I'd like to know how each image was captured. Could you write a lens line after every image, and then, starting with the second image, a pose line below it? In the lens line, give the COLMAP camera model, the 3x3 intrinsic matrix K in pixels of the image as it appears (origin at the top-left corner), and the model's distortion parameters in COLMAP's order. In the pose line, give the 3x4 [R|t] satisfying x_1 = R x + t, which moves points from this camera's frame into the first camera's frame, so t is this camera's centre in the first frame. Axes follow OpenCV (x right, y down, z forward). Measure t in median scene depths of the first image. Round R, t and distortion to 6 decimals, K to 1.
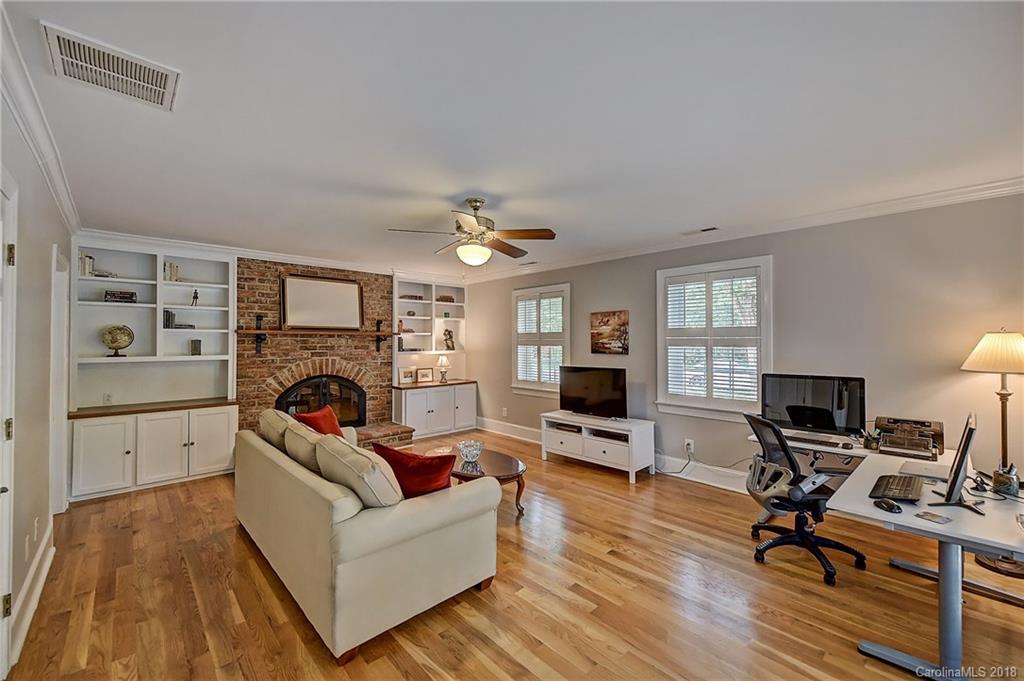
lens RADIAL K [[418.8, 0, 517.1], [0, 418.8, 337.2], [0, 0, 1]] dist [0.000219, -0.000117]
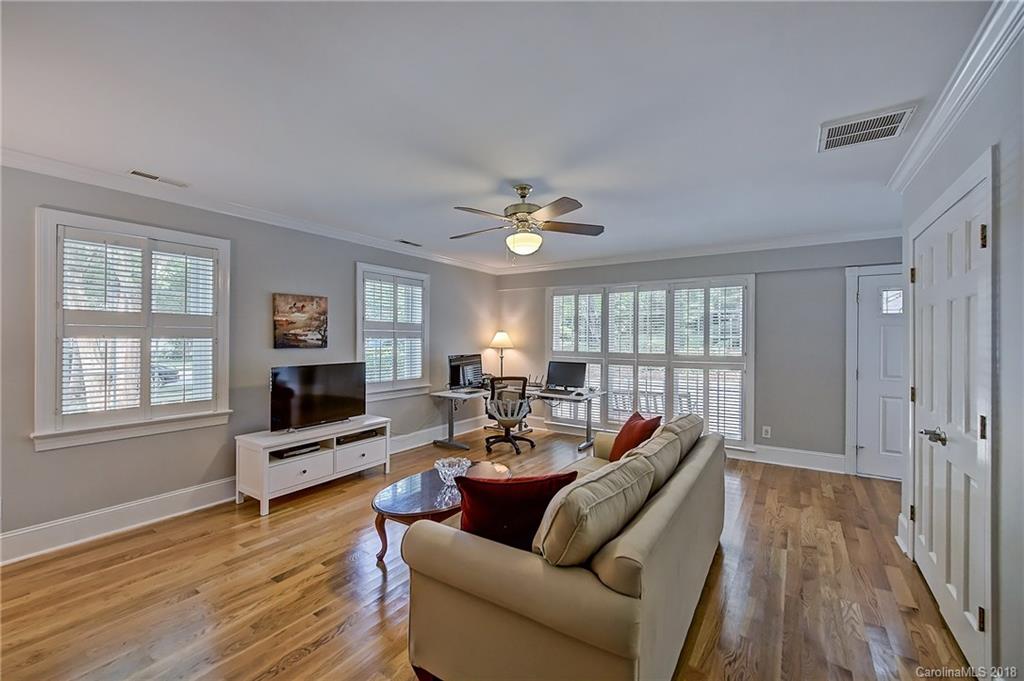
lens RADIAL K [[418.8, 0, 517.1], [0, 418.8, 337.2], [0, 0, 1]] dist [0.000219, -0.000117]
pose [[-0.216155, -0.003077, 0.976354, -0.617393], [-0.020587, 0.999787, -0.001407, 0.011281], [-0.976142, -0.020404, -0.216172, 0.727486]]
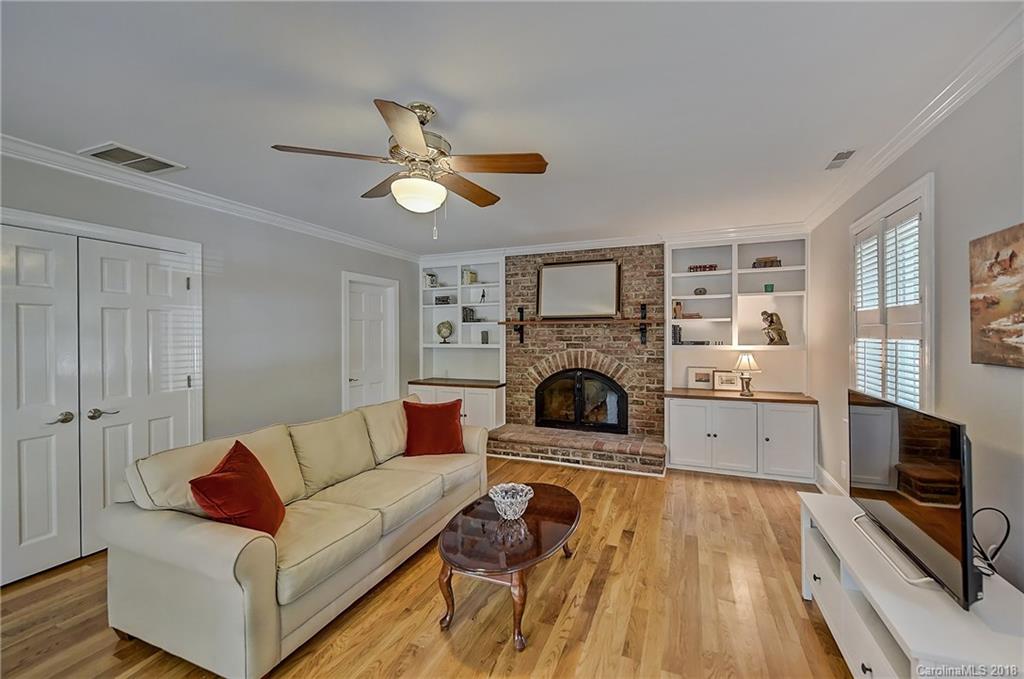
lens RADIAL K [[418.8, 0, 517.1], [0, 418.8, 336.2], [0, 0, 1]] dist [0.000219, -0.000117]
pose [[0.396073, 0.003735, -0.918212, 0.330642], [0.013760, 0.999855, 0.010002, 0.008943], [0.918116, -0.016596, 0.395964, 0.524938]]
